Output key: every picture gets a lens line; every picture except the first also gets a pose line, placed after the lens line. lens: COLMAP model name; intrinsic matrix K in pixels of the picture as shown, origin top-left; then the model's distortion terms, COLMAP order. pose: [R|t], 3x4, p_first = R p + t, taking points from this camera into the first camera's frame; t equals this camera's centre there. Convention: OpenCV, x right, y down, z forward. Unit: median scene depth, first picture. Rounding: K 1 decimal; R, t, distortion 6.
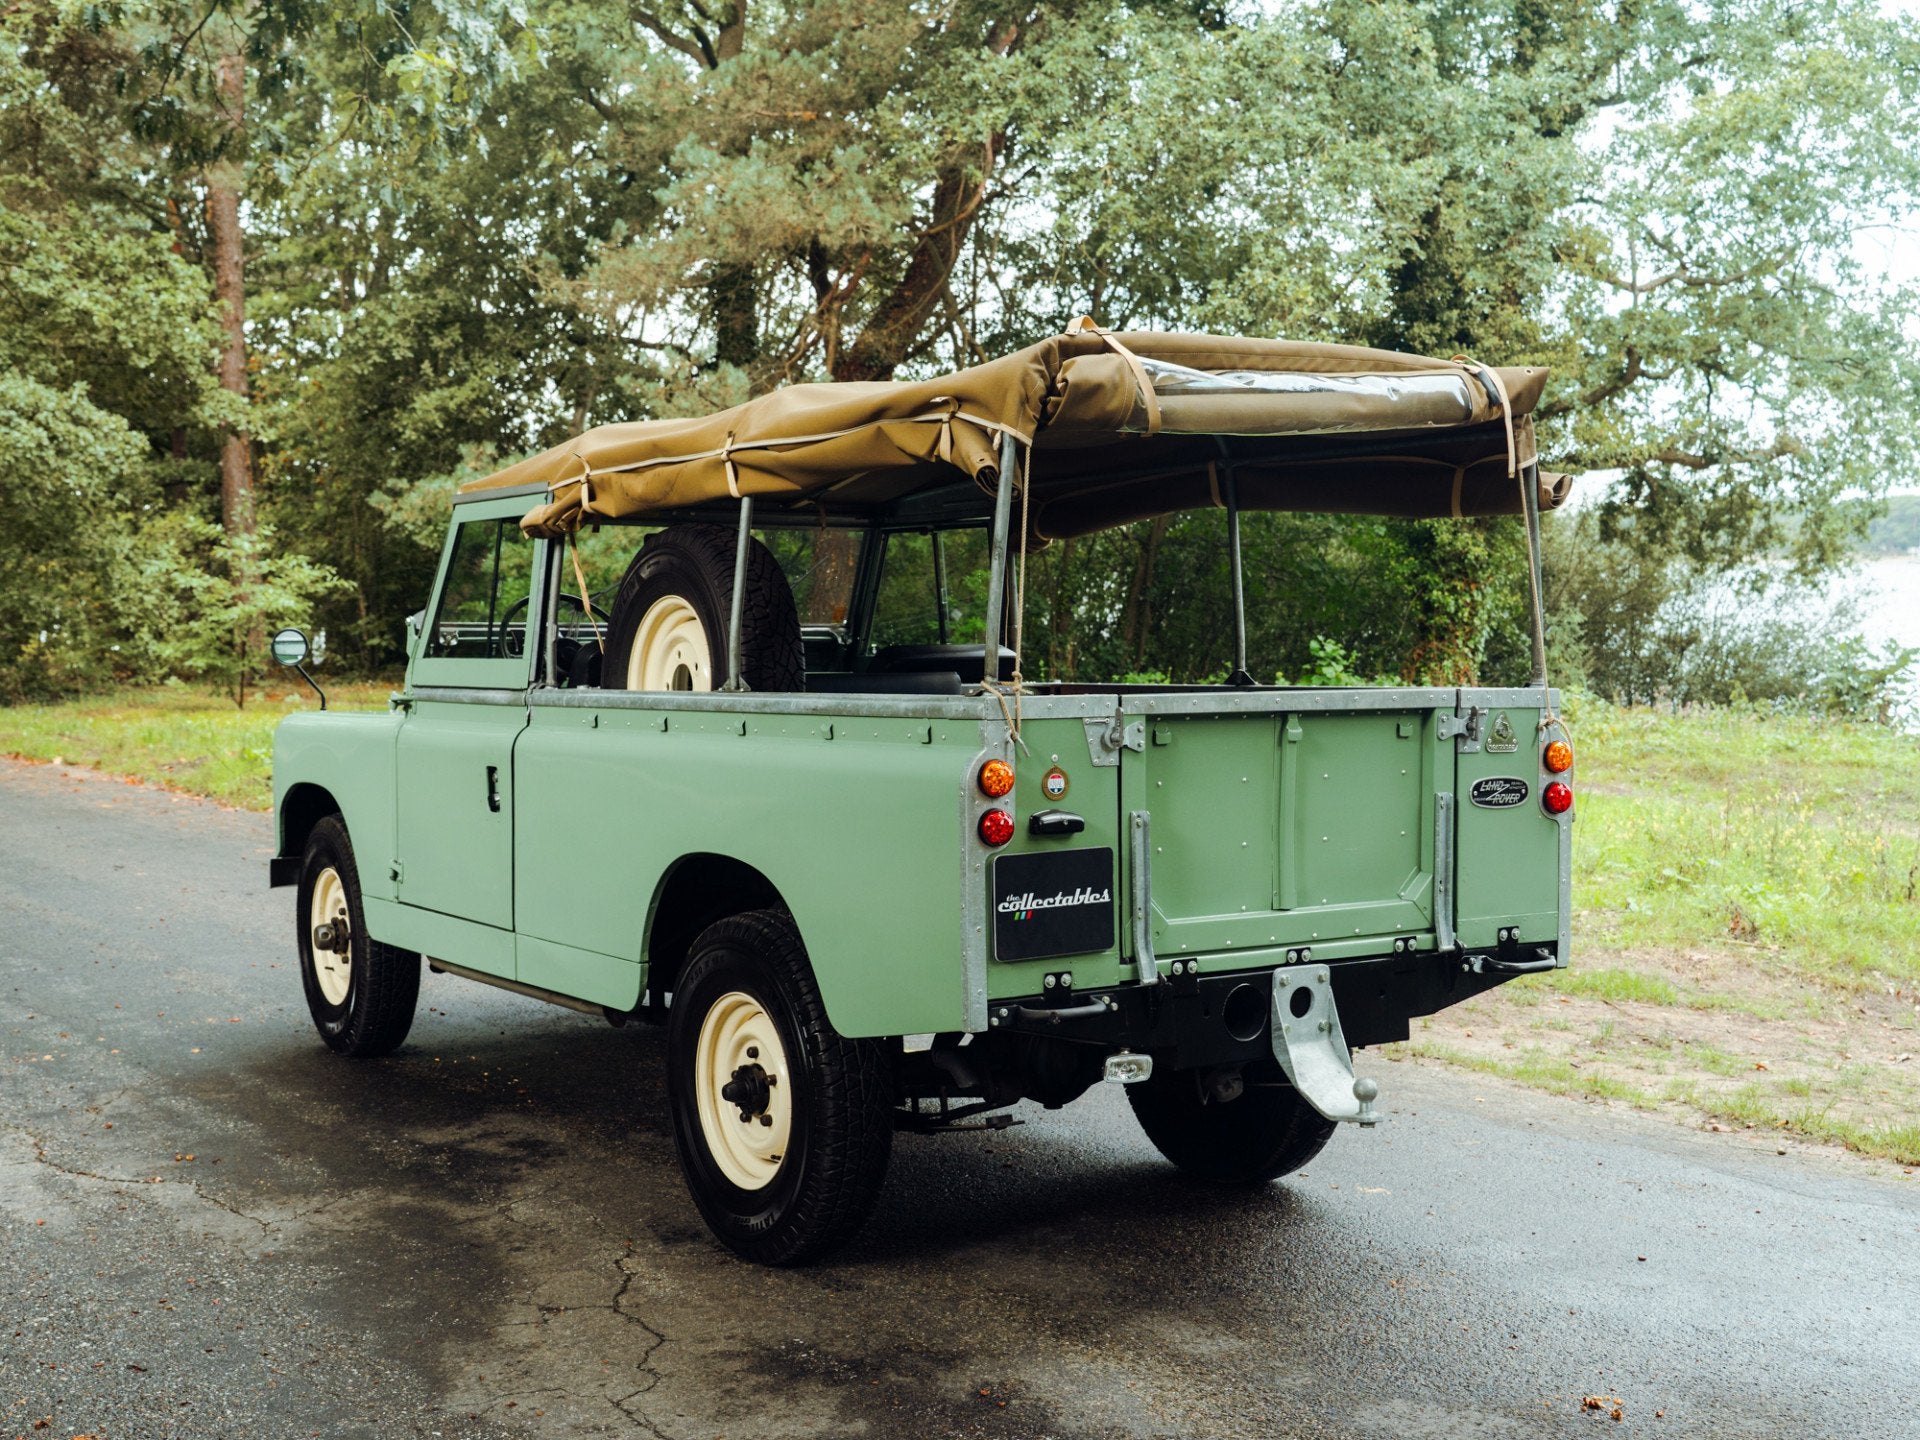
lens RADIAL K [[2256.3, 0, 960.0], [0, 2256.3, 720.0], [0, 0, 1]] dist [-0.007198, 0.024010]
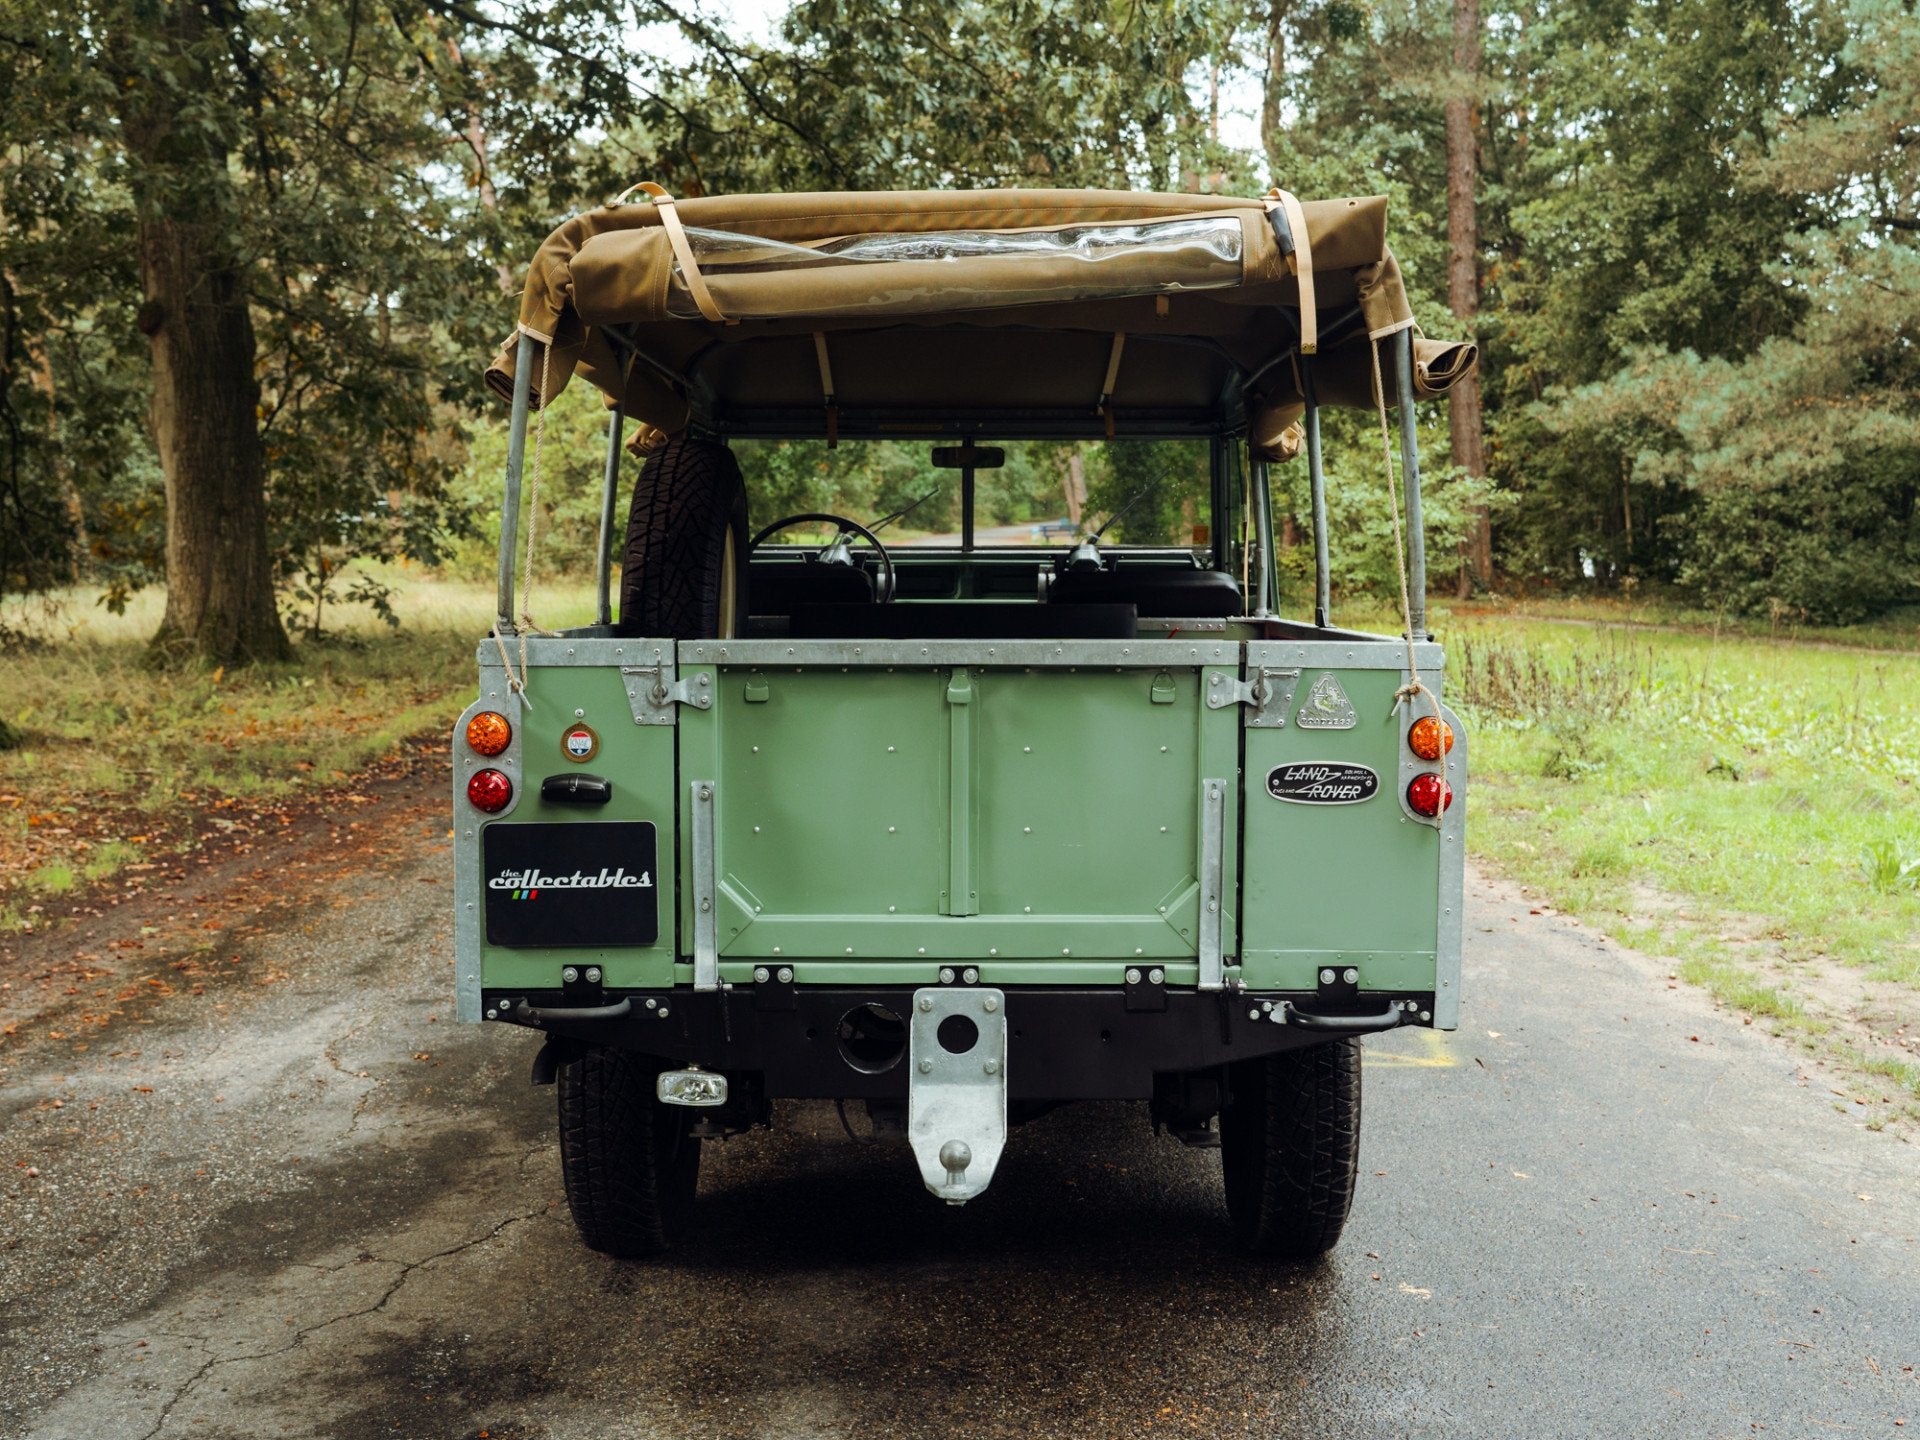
lens RADIAL K [[2287.0, 0, 960.0], [0, 2287.0, 720.0], [0, 0, 1]] dist [0.008031, 0.002105]
pose [[0.838984, 0.043655, -0.542402, 0.559975], [-0.023412, 0.998750, 0.044170, -0.019384], [0.543652, -0.024359, 0.838957, 0.319200]]
